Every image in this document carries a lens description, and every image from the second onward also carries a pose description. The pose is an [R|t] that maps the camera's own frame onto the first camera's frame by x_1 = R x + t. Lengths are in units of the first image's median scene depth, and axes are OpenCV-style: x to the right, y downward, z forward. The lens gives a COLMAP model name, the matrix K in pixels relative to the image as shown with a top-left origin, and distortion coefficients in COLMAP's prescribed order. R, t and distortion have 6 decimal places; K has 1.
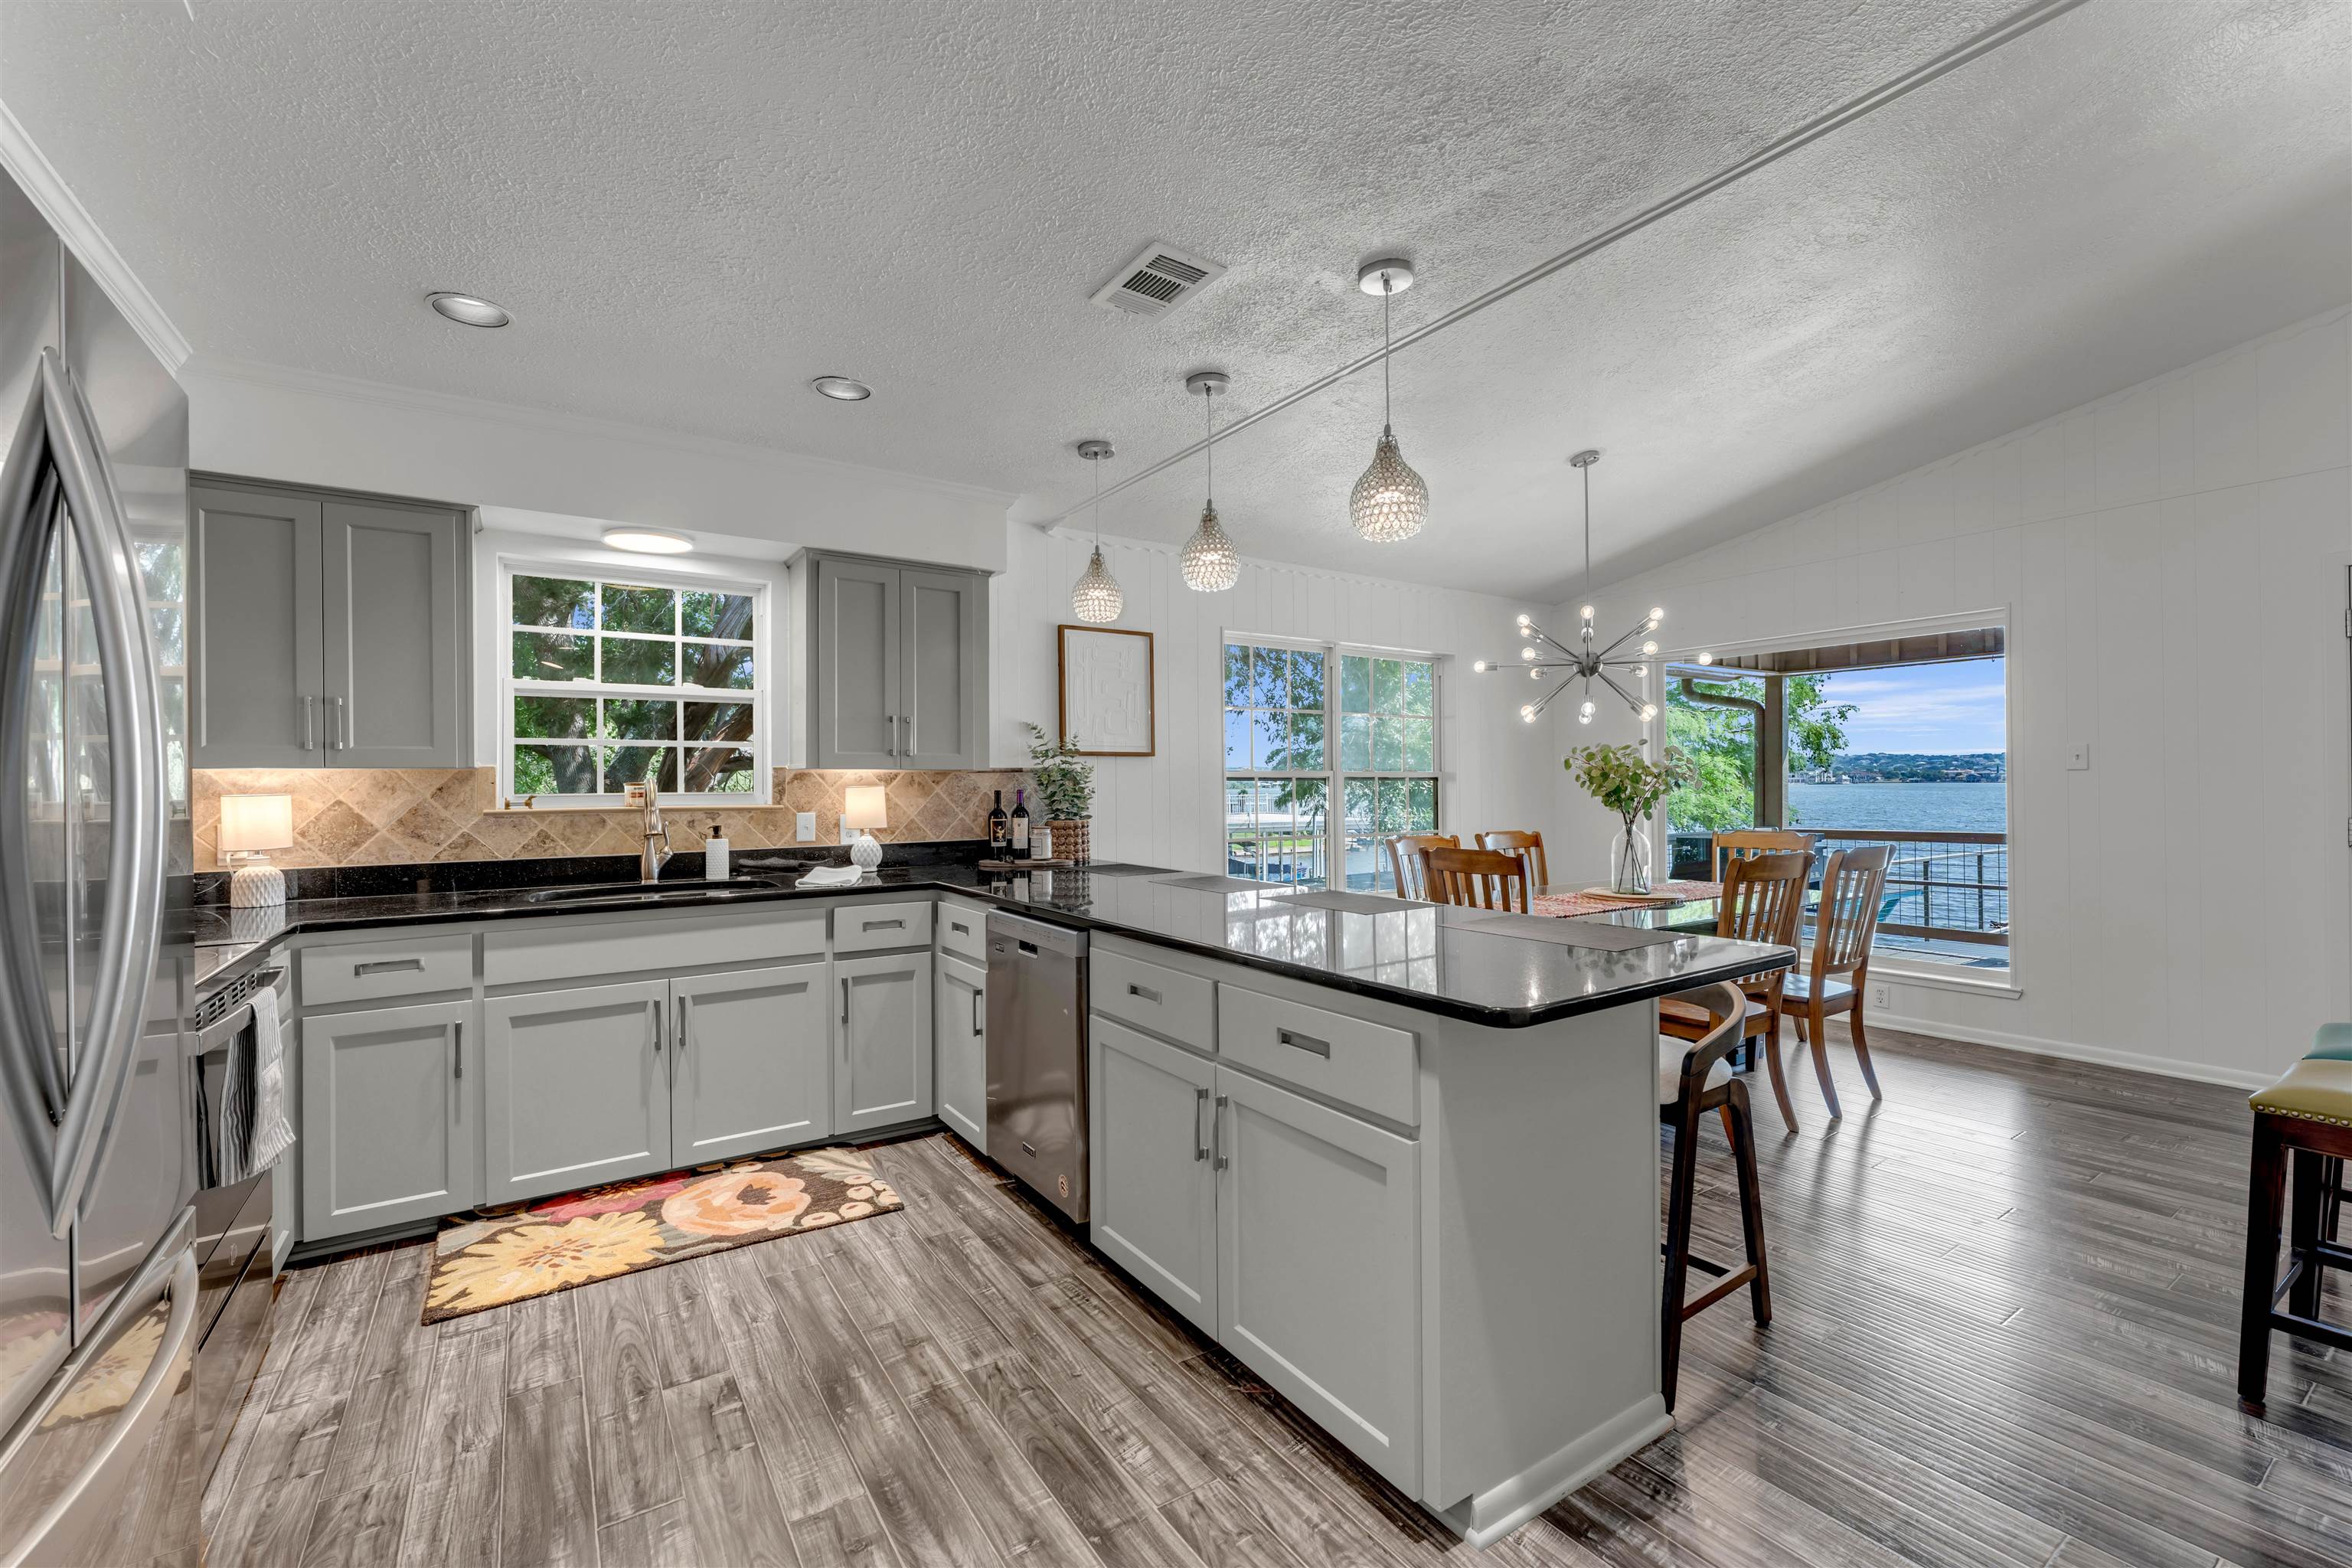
lens RADIAL K [[966.9, 0, 1171.1], [0, 966.9, 790.7], [0, 0, 1]] dist [-0.000540, -0.000018]
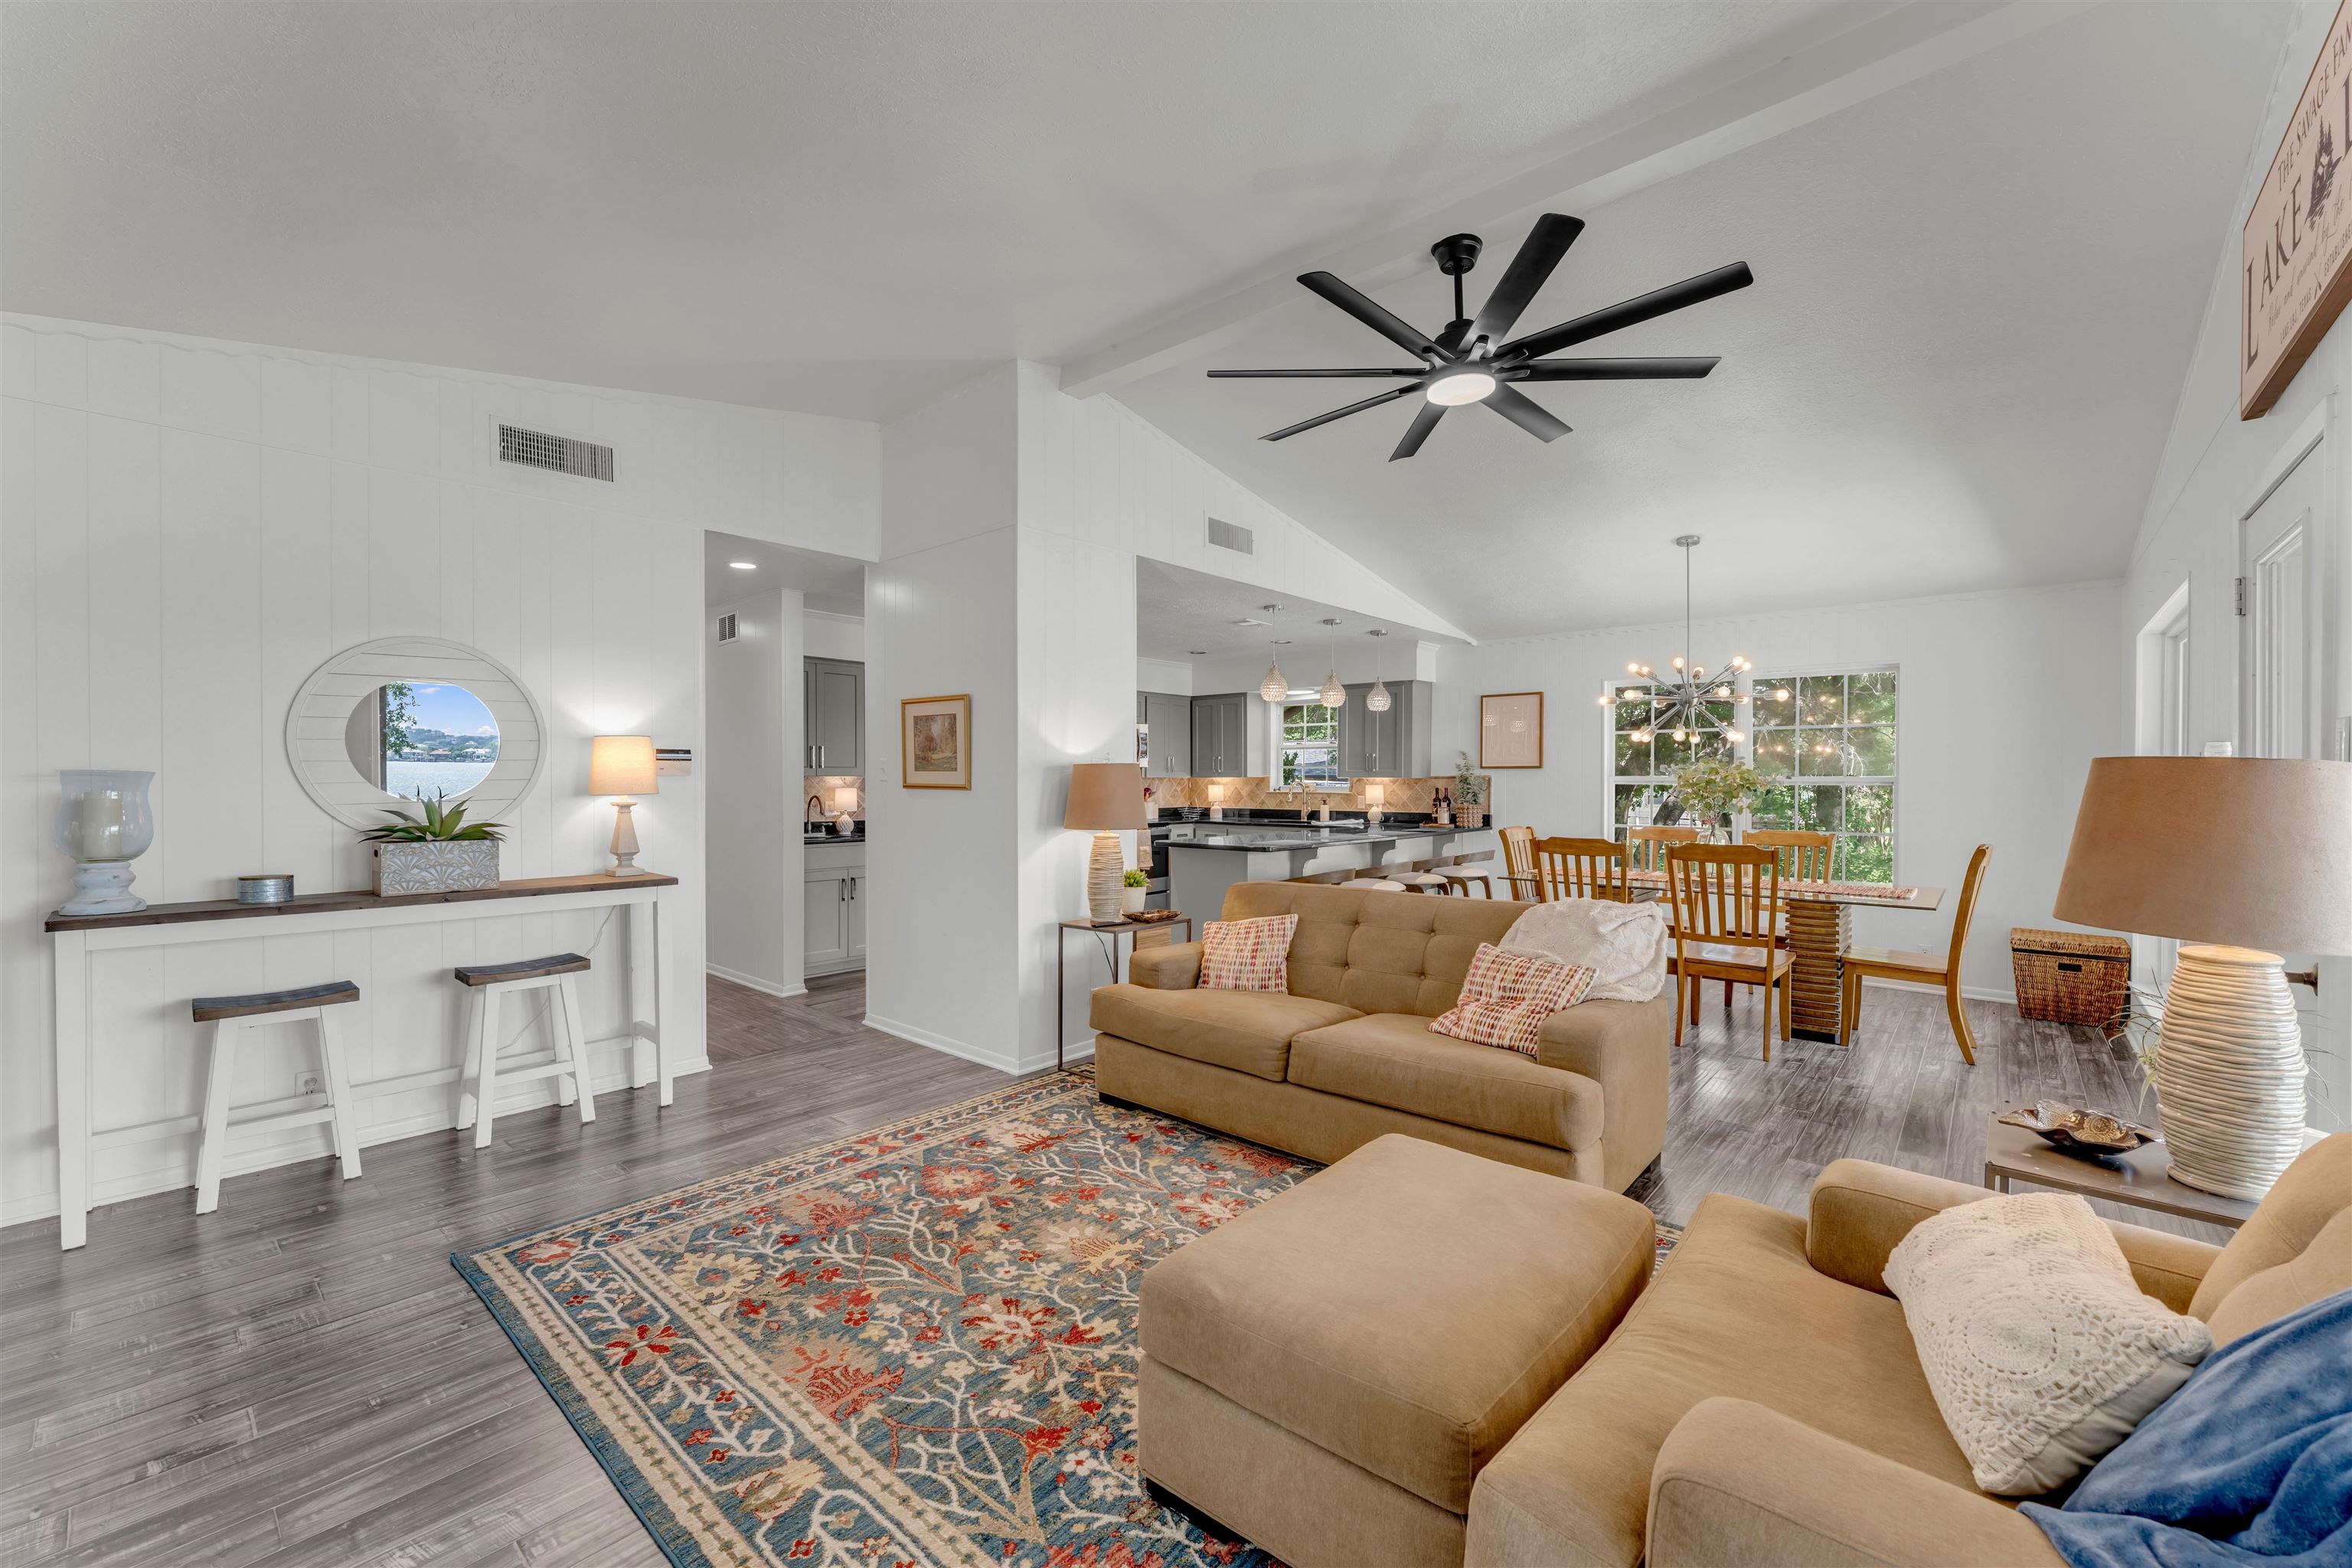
lens RADIAL K [[966.9, 0, 1171.8], [0, 966.9, 784.1], [0, 0, 1]] dist [-0.000540, -0.000018]
pose [[0.271846, 0.011066, -0.962277, 1.847785], [-0.004578, 0.999937, 0.010206, -0.028546], [0.962330, 0.001631, 0.271880, -0.056535]]
